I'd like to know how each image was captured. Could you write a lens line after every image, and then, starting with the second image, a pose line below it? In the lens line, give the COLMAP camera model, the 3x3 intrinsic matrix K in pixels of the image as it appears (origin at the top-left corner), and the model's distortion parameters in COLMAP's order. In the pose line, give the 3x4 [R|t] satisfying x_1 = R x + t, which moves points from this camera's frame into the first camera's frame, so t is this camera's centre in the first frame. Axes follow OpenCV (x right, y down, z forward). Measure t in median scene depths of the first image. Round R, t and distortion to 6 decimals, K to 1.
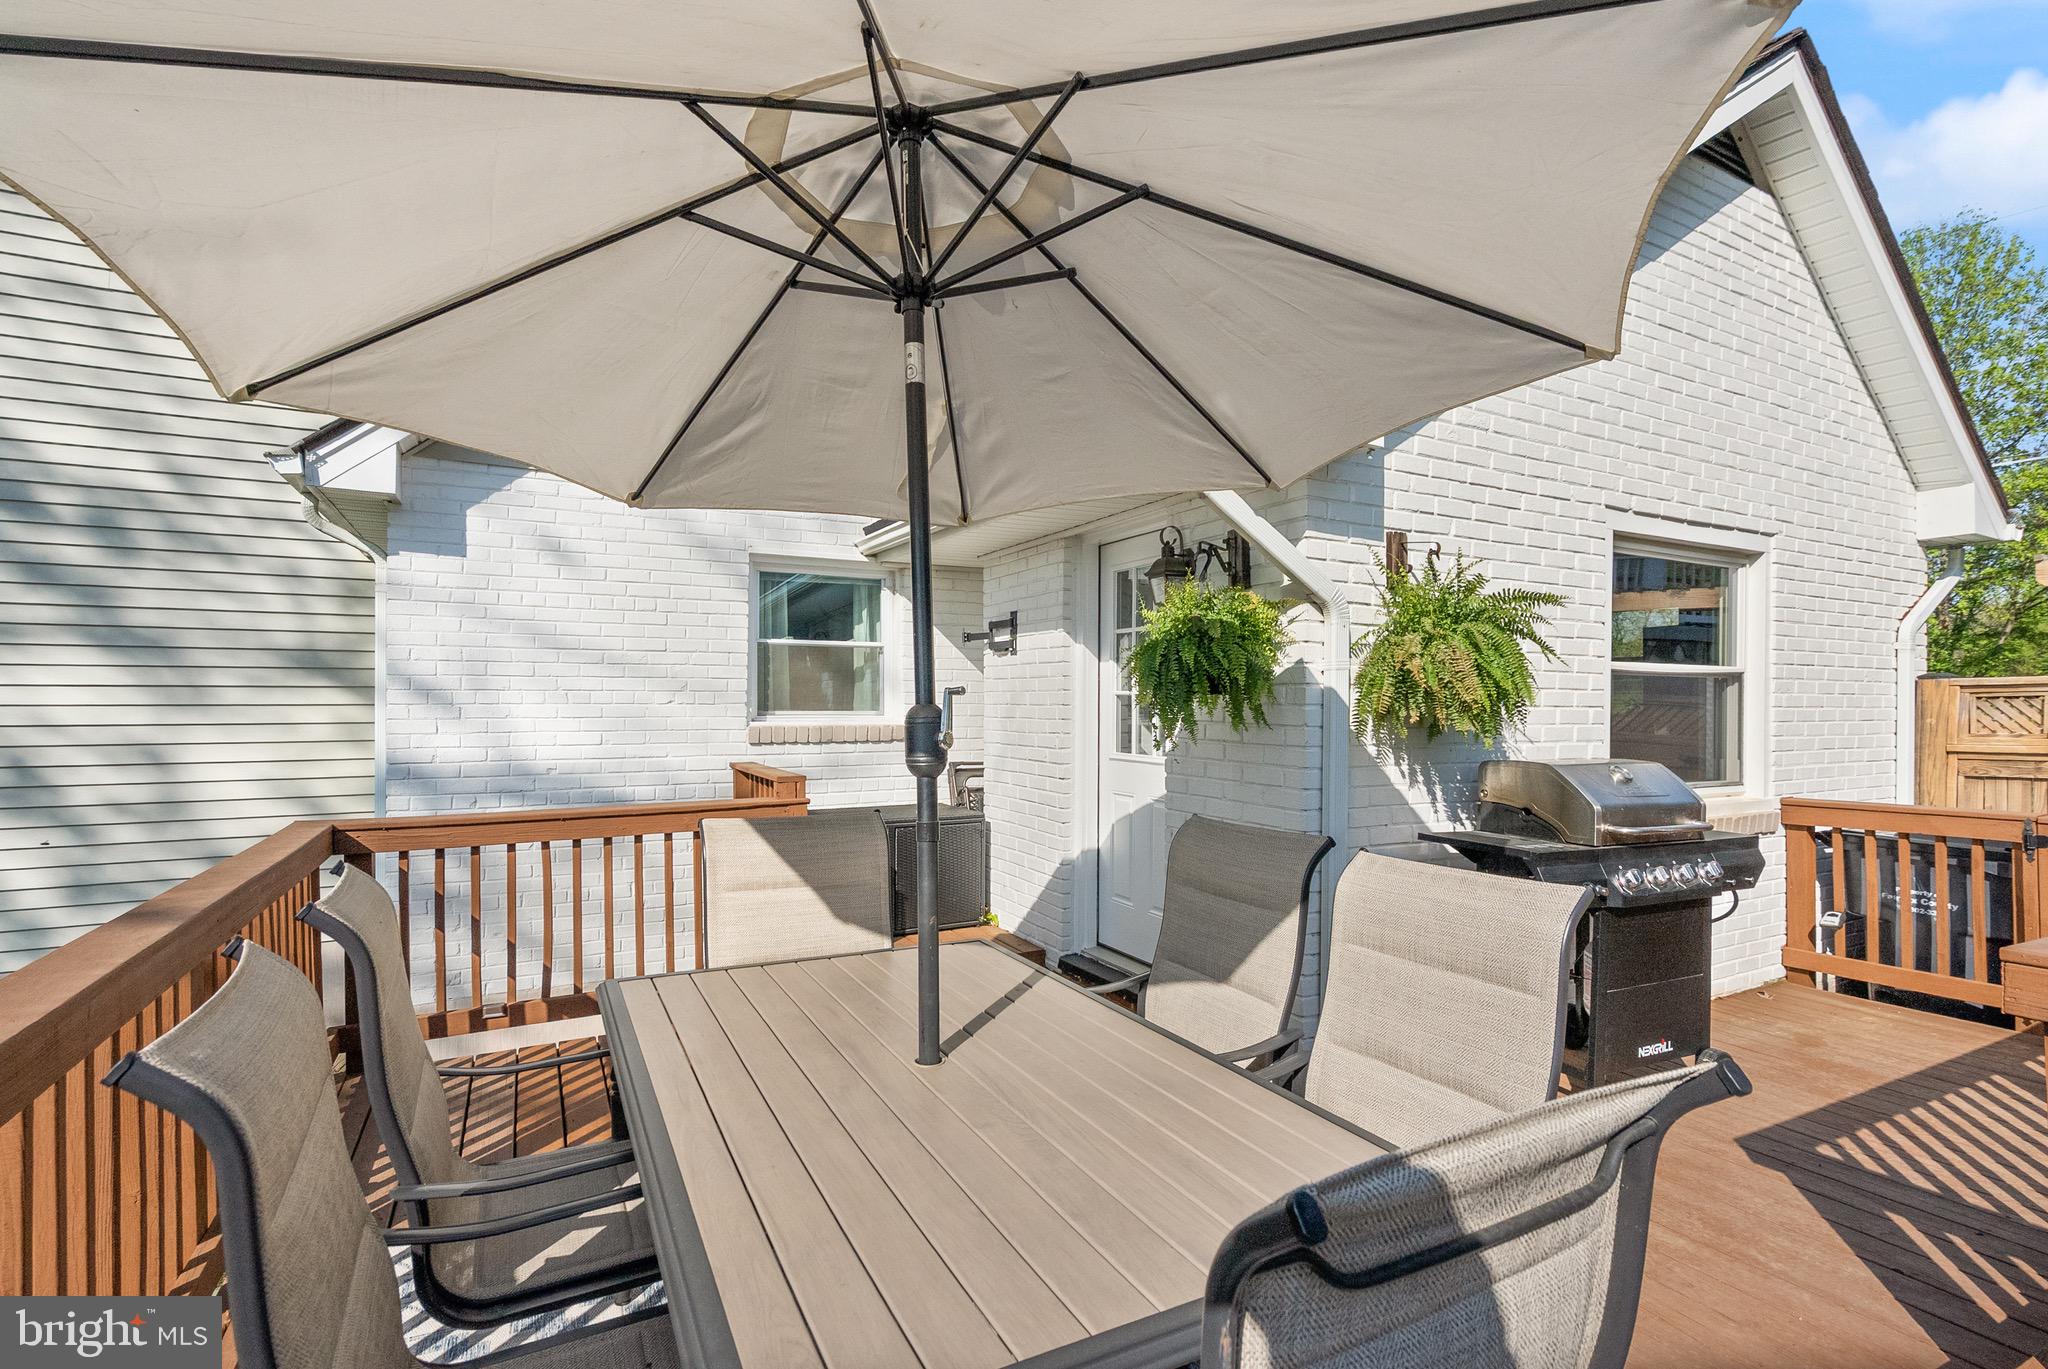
lens RADIAL K [[946.4, 0, 1024.9], [0, 946.4, 694.6], [0, 0, 1]] dist [0.000052, 0.000109]
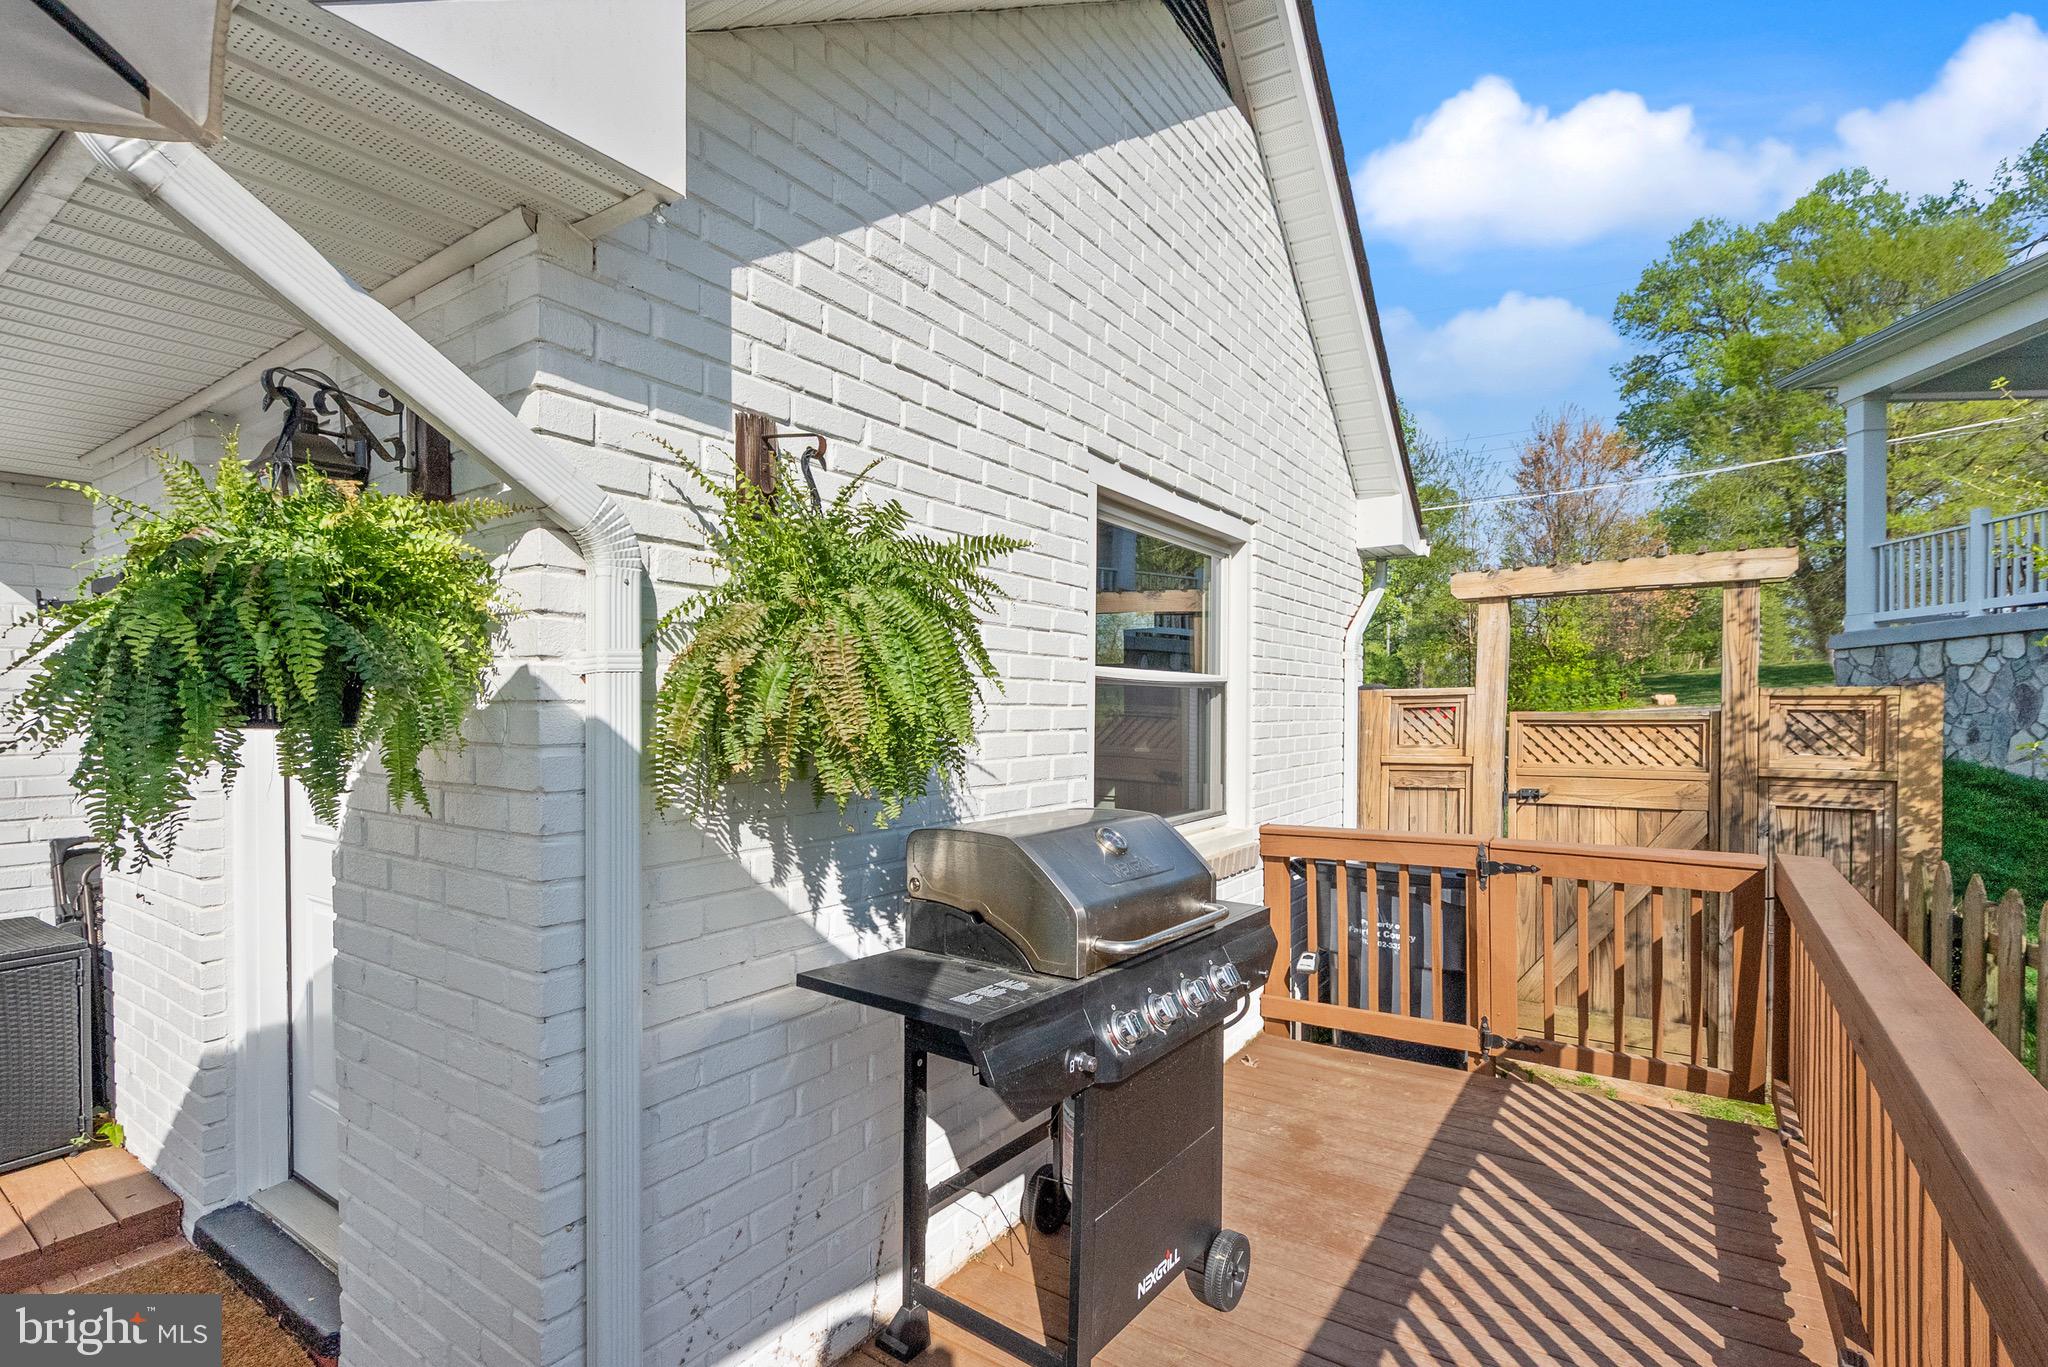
lens RADIAL K [[946.4, 0, 1023.3], [0, 946.4, 694.9], [0, 0, 1]] dist [0.000052, 0.000109]
pose [[0.884758, -0.000568, 0.466051, 0.231363], [0.002969, 0.999986, -0.004417, -0.009904], [-0.466042, 0.005292, 0.884747, 0.382161]]
